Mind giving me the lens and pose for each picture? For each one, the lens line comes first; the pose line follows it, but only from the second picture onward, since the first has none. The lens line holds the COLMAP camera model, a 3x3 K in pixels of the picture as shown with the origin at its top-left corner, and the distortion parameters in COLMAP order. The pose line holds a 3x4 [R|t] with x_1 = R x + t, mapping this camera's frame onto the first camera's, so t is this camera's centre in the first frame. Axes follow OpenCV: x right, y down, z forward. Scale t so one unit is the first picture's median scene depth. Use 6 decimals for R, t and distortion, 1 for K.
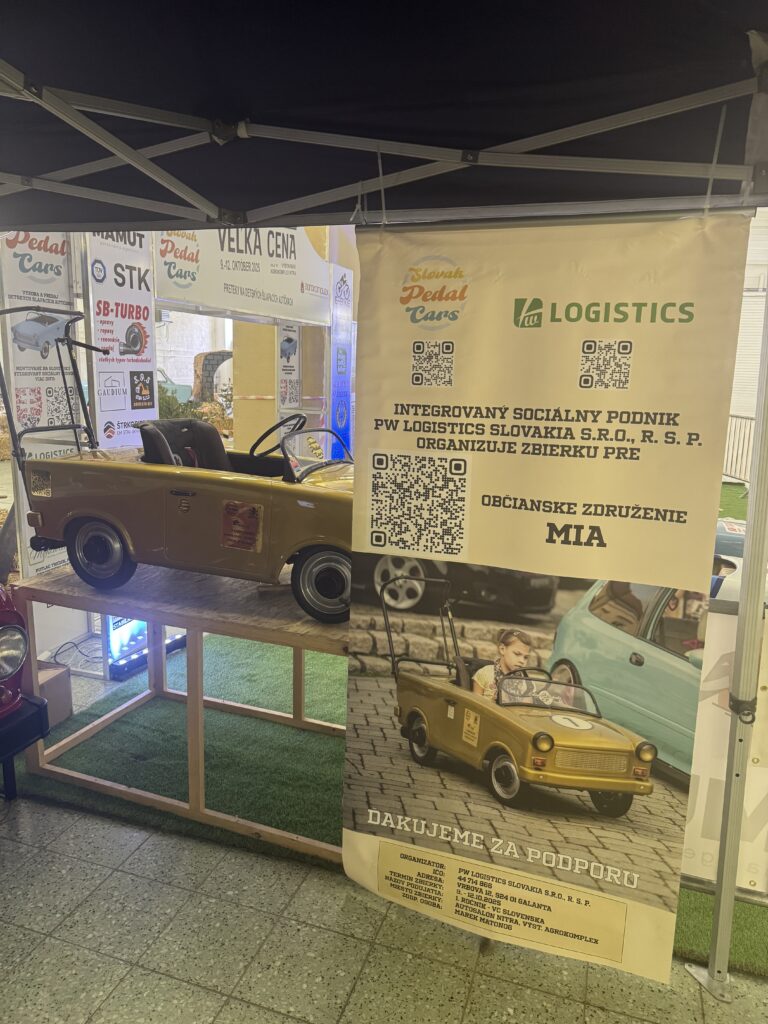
lens RADIAL K [[719.5, 0, 384.0], [0, 719.5, 512.0], [0, 0, 1]] dist [0.068666, -0.083679]
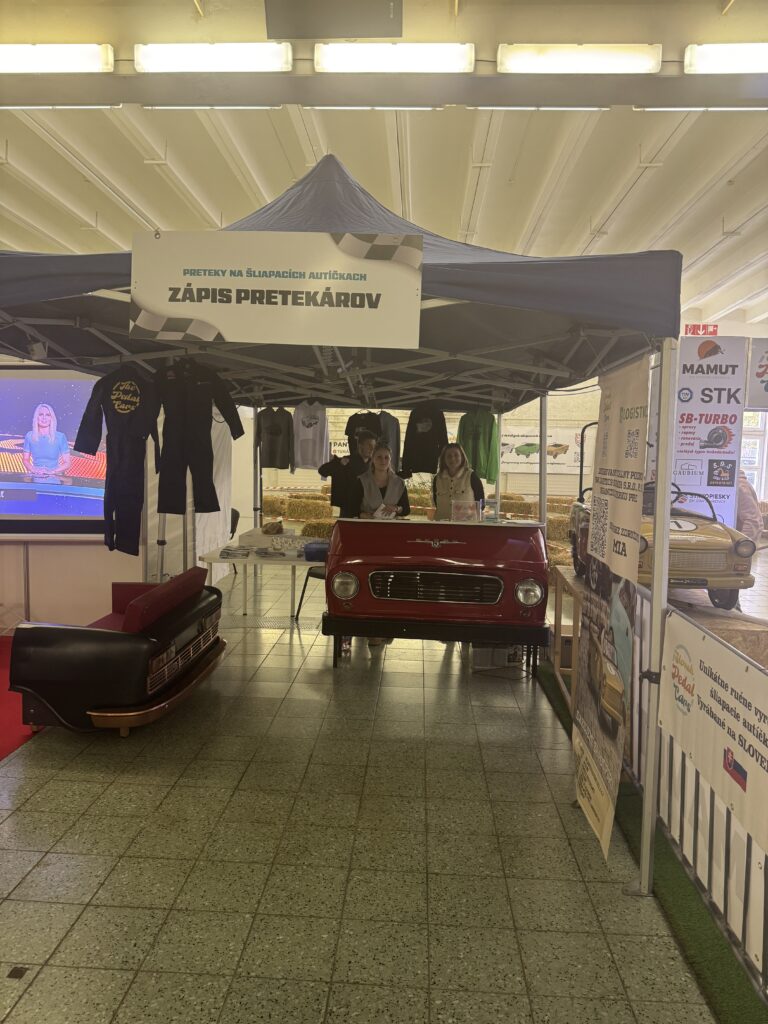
lens RADIAL K [[719.5, 0, 384.0], [0, 719.5, 512.0], [0, 0, 1]] dist [0.068666, -0.083679]
pose [[0.266849, 0.073204, -0.960954, 0.872921], [-0.212629, 0.977012, 0.015382, 0.021417], [0.939990, 0.200222, 0.276280, 0.023477]]
